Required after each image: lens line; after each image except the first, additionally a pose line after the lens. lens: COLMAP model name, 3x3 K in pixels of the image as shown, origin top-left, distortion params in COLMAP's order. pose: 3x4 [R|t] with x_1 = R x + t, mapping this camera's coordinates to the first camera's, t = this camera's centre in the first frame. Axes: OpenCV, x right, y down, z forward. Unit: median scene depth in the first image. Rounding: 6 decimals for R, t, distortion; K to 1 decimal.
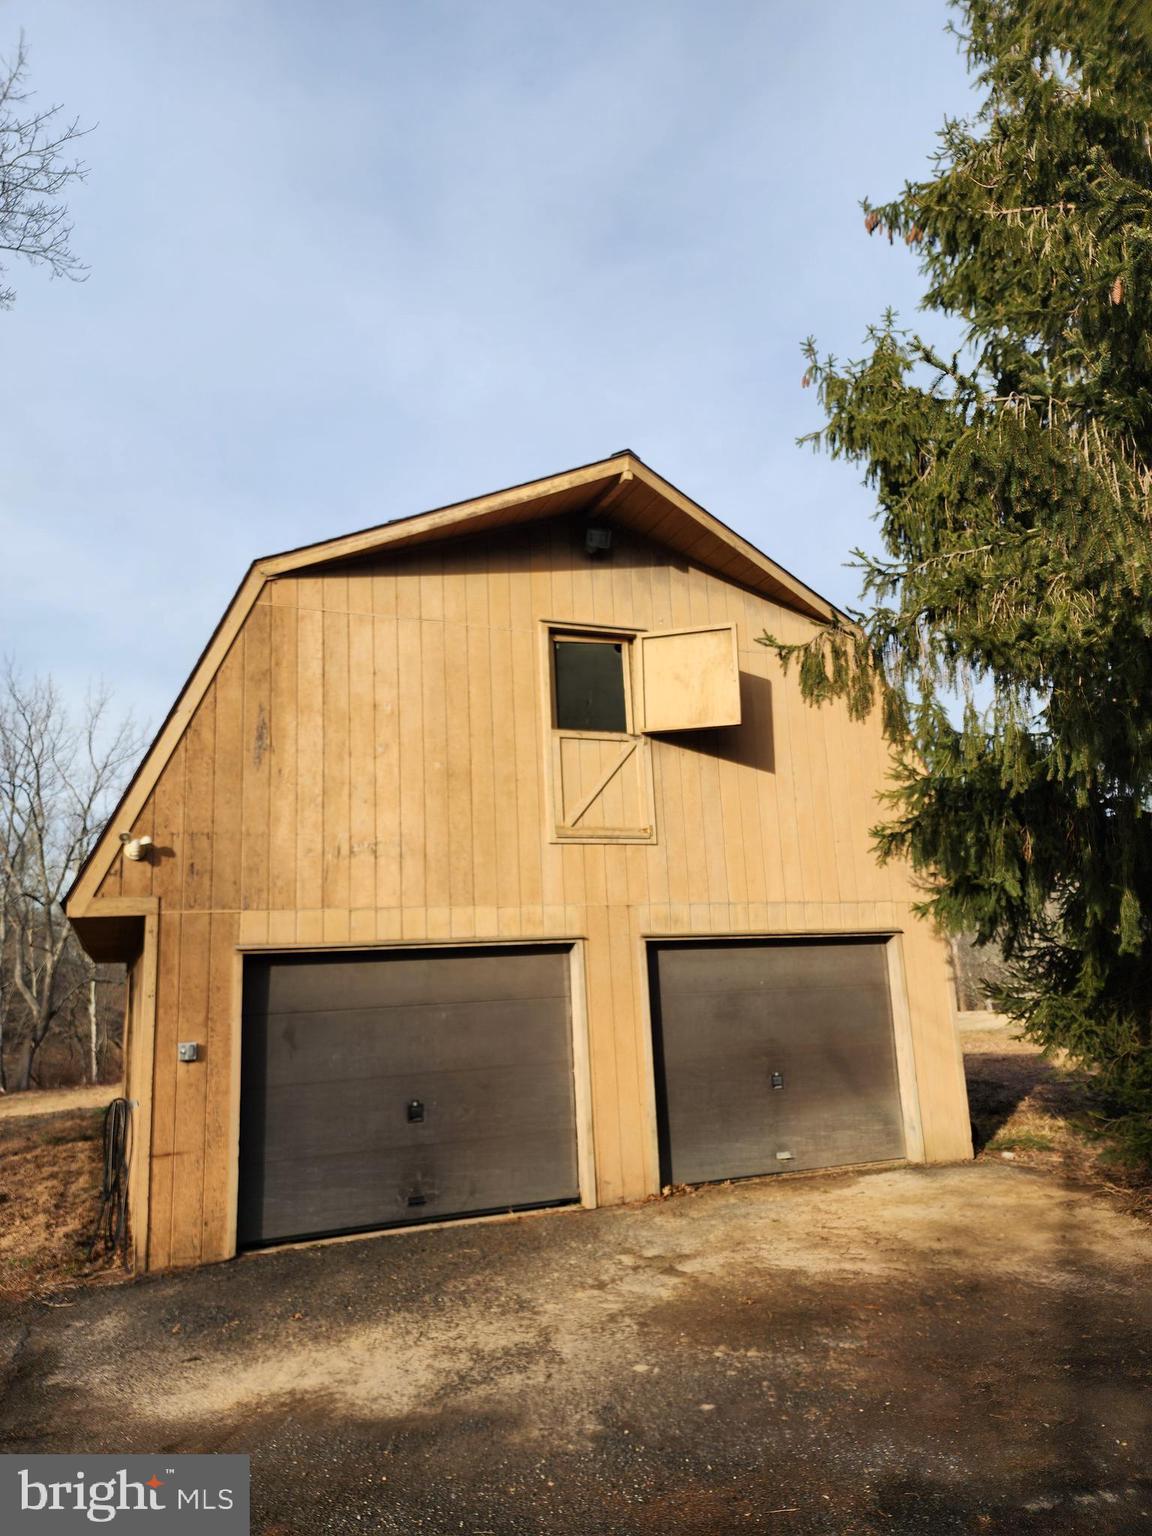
lens RADIAL K [[1021.0, 0, 576.0], [0, 1021.0, 768.0], [0, 0, 1]] dist [0.086423, -0.072904]
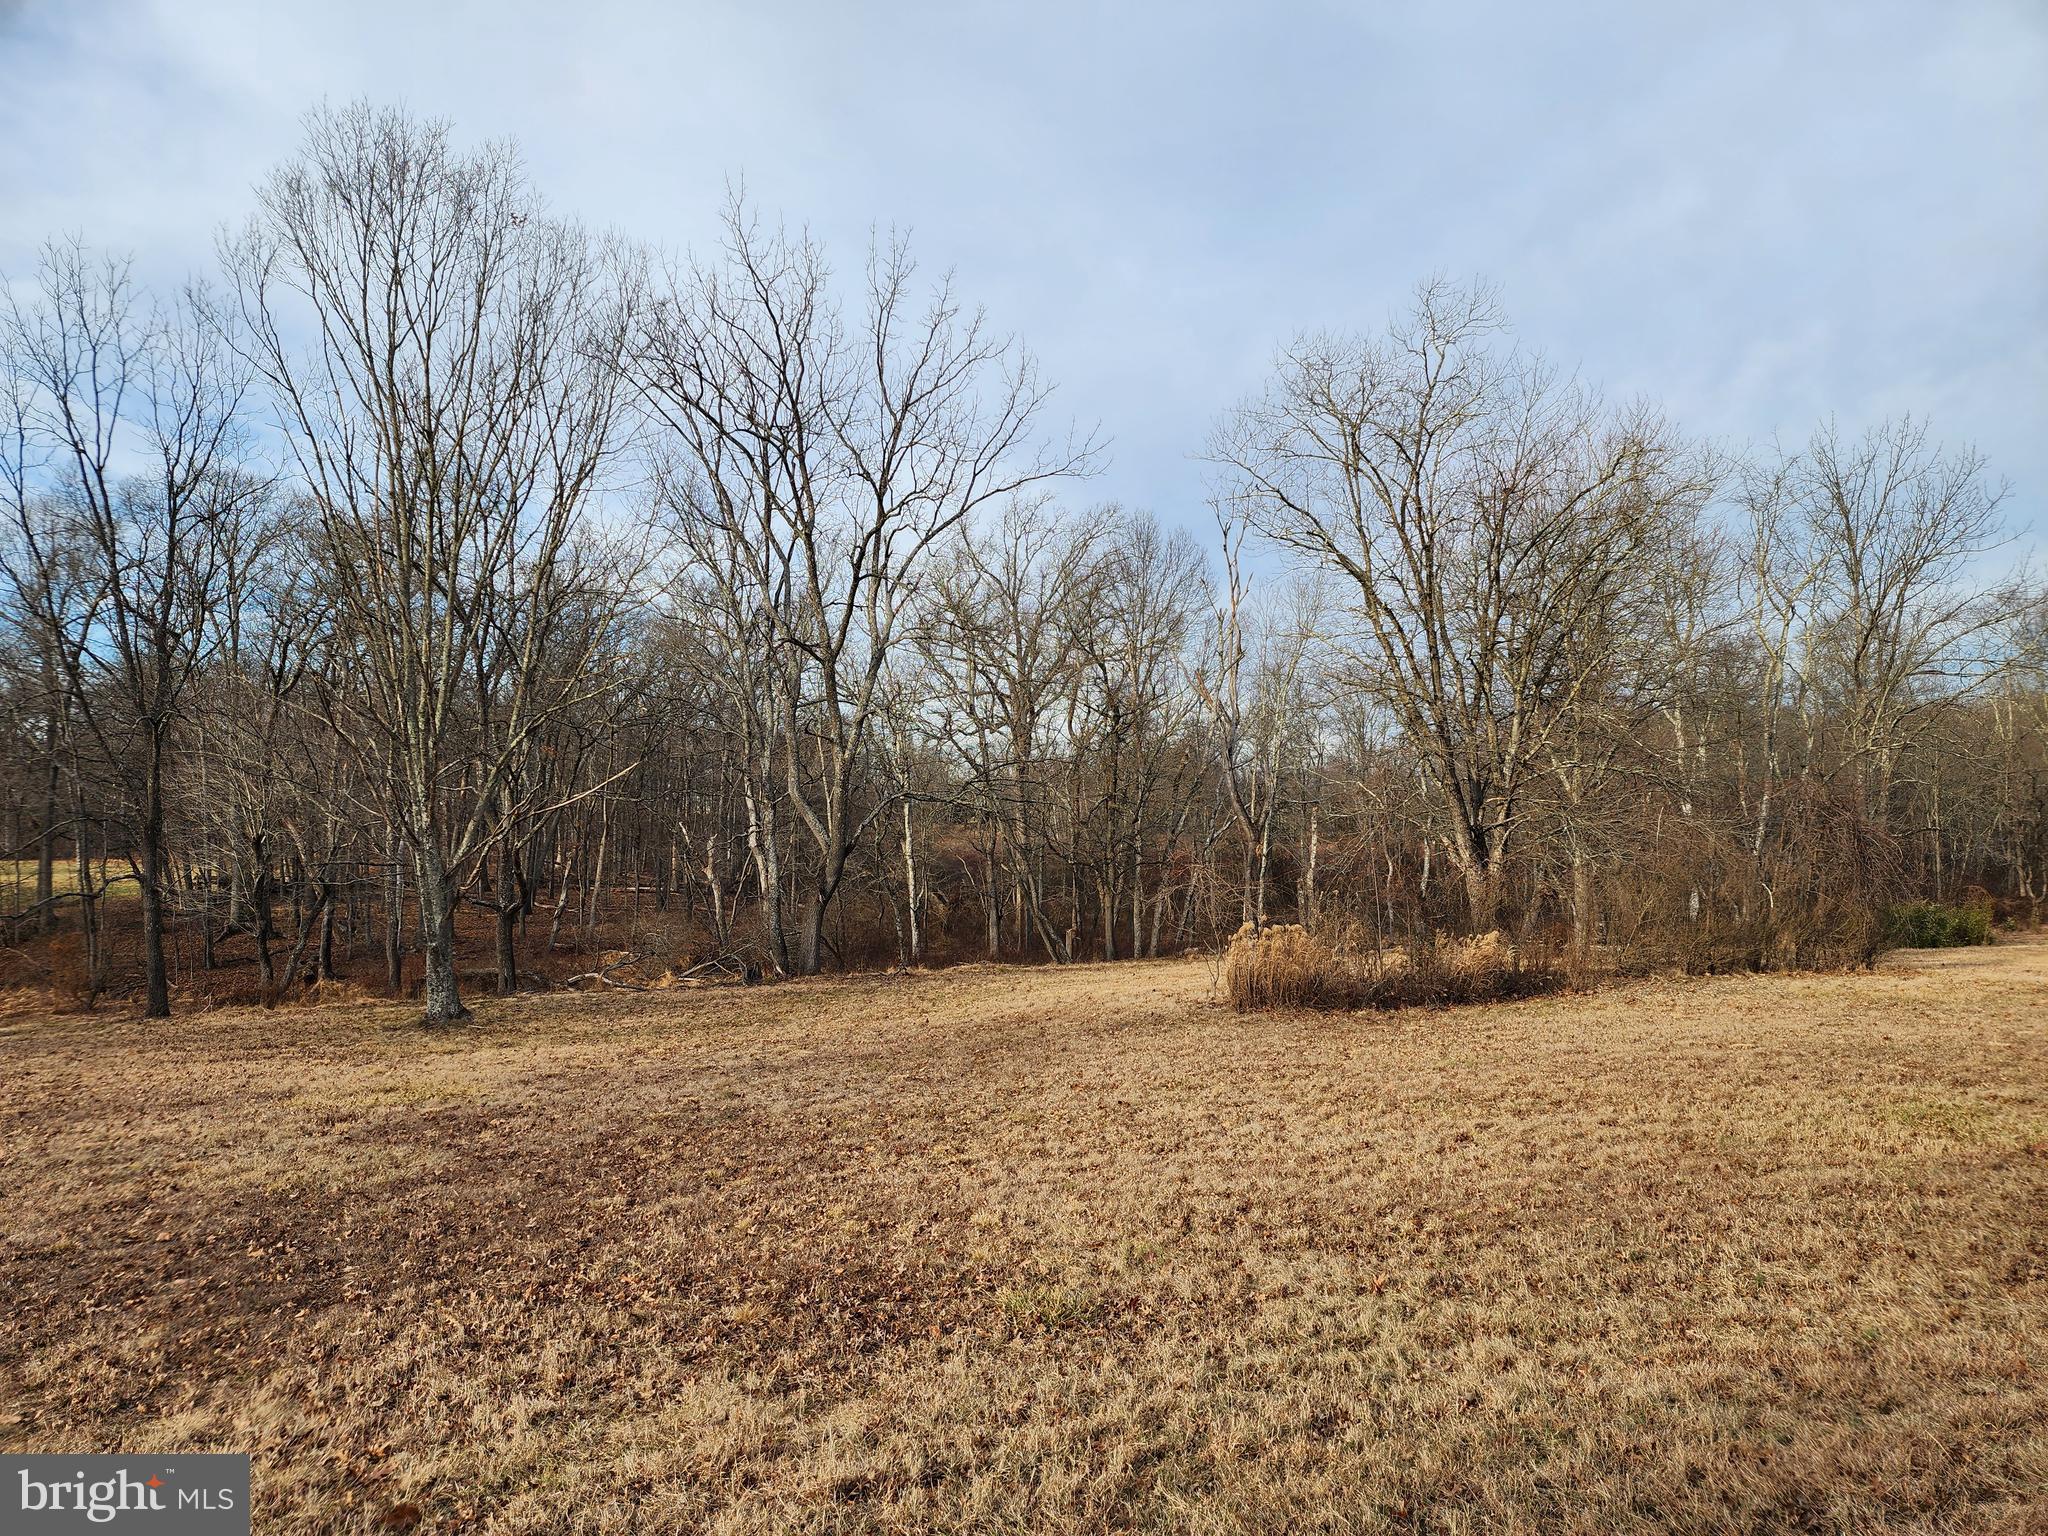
lens RADIAL K [[1361.4, 0, 1024.0], [0, 1361.4, 768.0], [0, 0, 1]] dist [0.086423, -0.072904]
pose [[0.942417, 0.017660, -0.333973, -0.155113], [0.034812, 0.988000, 0.150477, 0.079073], [0.332623, -0.153438, 0.930494, 0.326934]]
